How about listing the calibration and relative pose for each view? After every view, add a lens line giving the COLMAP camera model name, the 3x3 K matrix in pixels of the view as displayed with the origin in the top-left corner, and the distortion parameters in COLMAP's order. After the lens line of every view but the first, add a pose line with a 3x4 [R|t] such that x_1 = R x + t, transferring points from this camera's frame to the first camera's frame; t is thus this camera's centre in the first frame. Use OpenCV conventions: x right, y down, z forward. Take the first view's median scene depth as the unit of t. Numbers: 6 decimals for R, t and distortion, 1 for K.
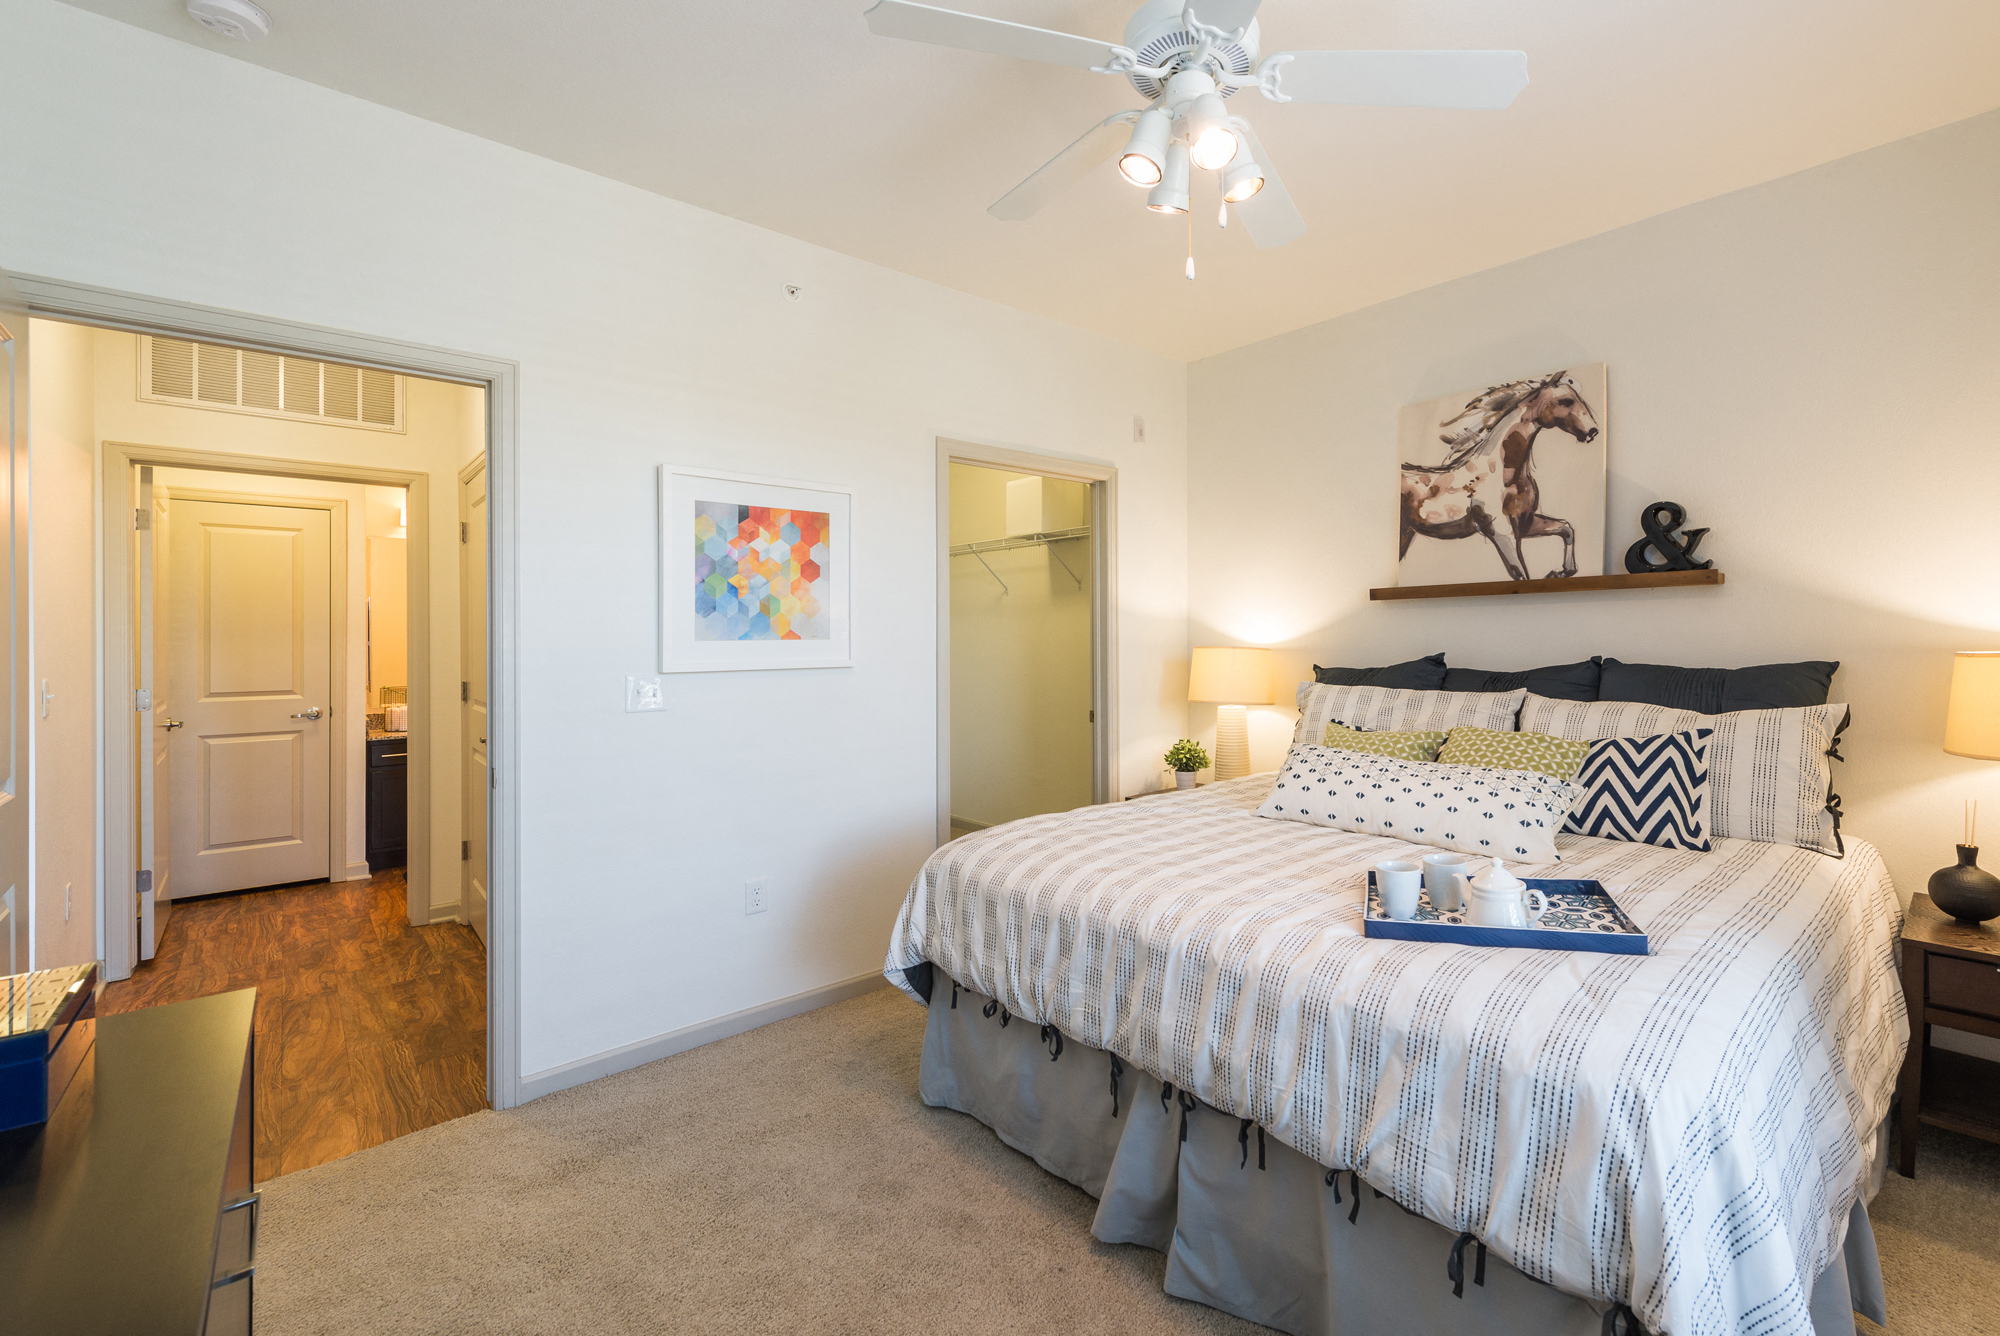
lens RADIAL K [[848.1, 0, 1070.7], [0, 848.1, 633.1], [0, 0, 1]] dist [-0.004228, -0.000130]
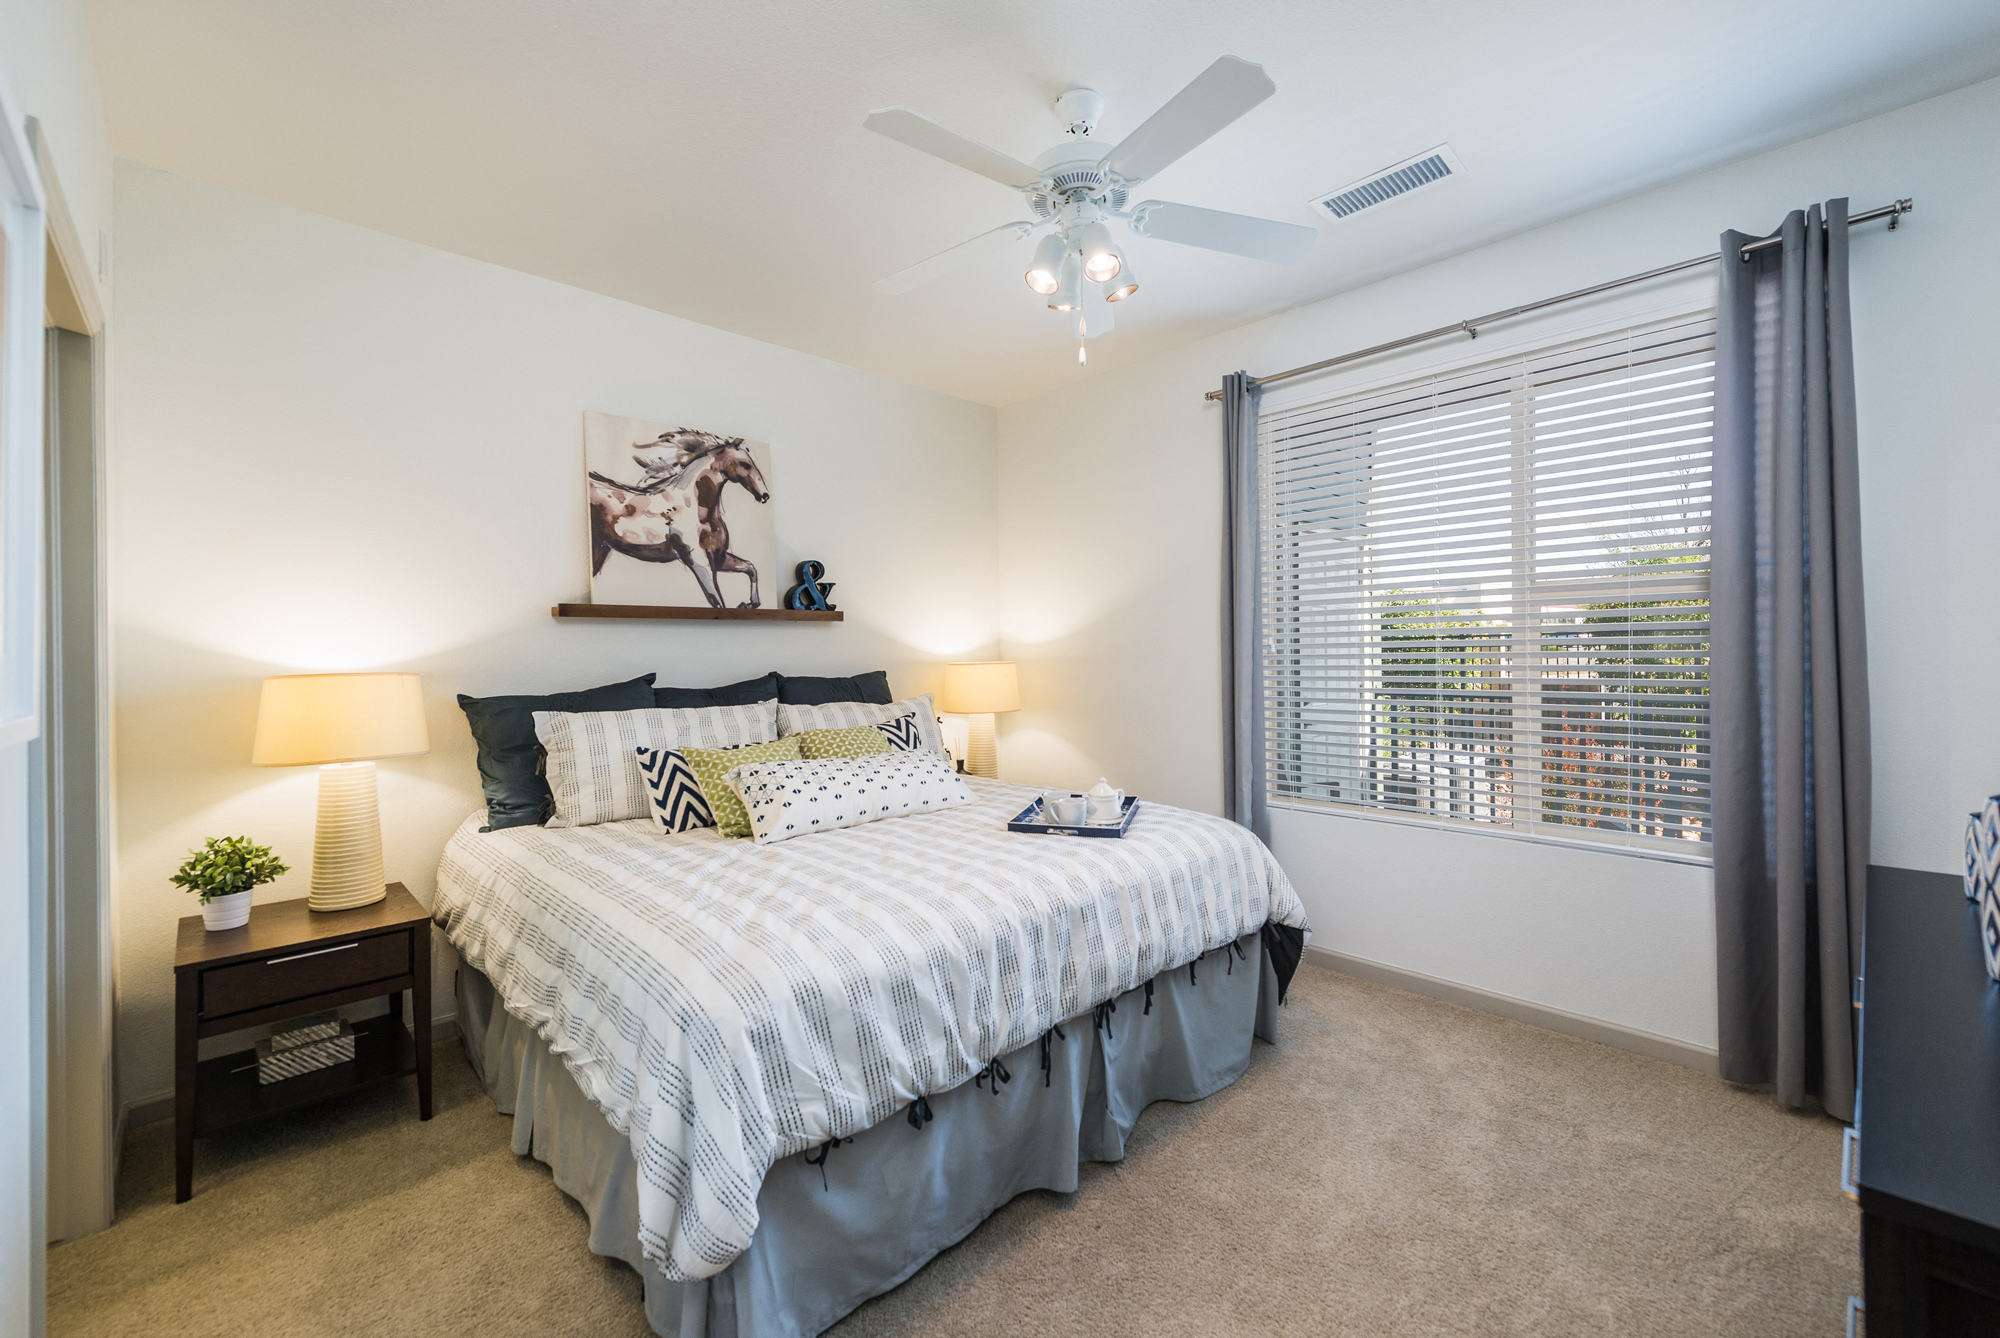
lens RADIAL K [[825.0, 0, 1002.2], [0, 825.0, 666.3], [0, 0, 1]] dist [0.003920, 0.000174]
pose [[-0.047055, -0.005609, 0.998877, -0.604851], [0.004678, 0.999972, 0.005835, 0.012547], [-0.998881, 0.004947, -0.047027, 0.662475]]
